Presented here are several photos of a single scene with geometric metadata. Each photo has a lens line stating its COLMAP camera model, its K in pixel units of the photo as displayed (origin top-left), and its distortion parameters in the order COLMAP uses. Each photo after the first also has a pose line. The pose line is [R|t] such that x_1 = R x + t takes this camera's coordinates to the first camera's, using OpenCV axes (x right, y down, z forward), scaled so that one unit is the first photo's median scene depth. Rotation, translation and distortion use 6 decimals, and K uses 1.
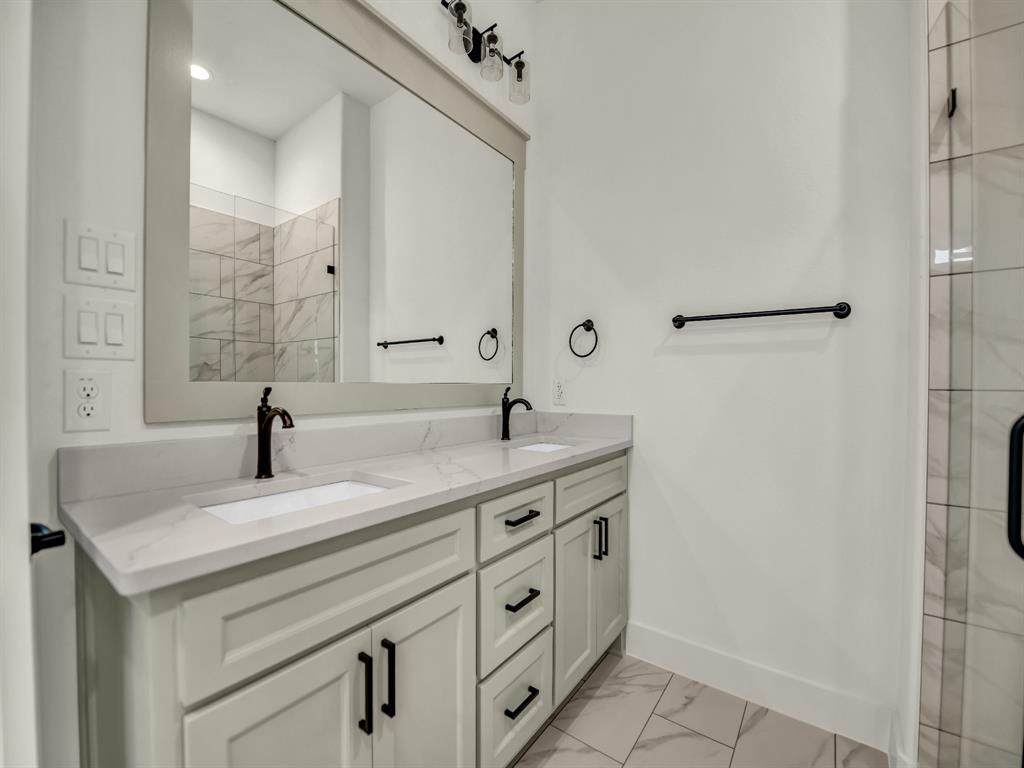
lens RADIAL K [[427.4, 0, 514.7], [0, 427.4, 386.6], [0, 0, 1]] dist [-0.004117, -0.001588]
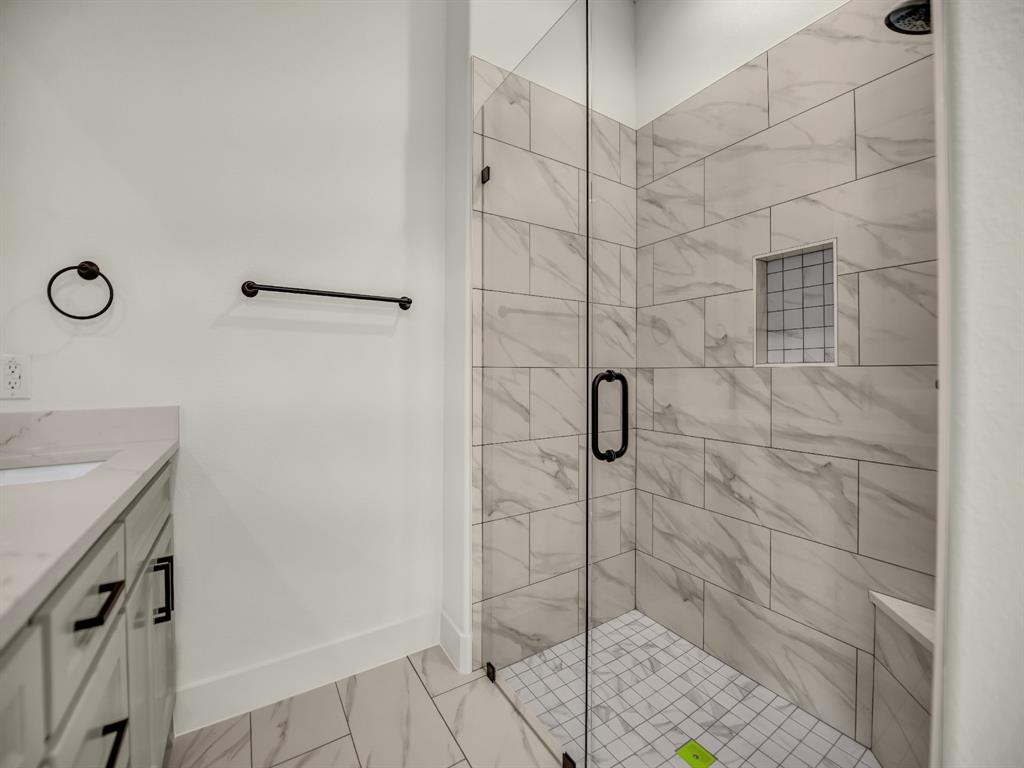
lens RADIAL K [[427.4, 0, 497.7], [0, 427.4, 365.0], [0, 0, 1]] dist [-0.004117, -0.001588]
pose [[0.387435, 0.004496, 0.921886, -0.253109], [0.006800, 0.999947, -0.007734, 0.009544], [-0.921872, 0.009265, 0.387384, 0.287067]]
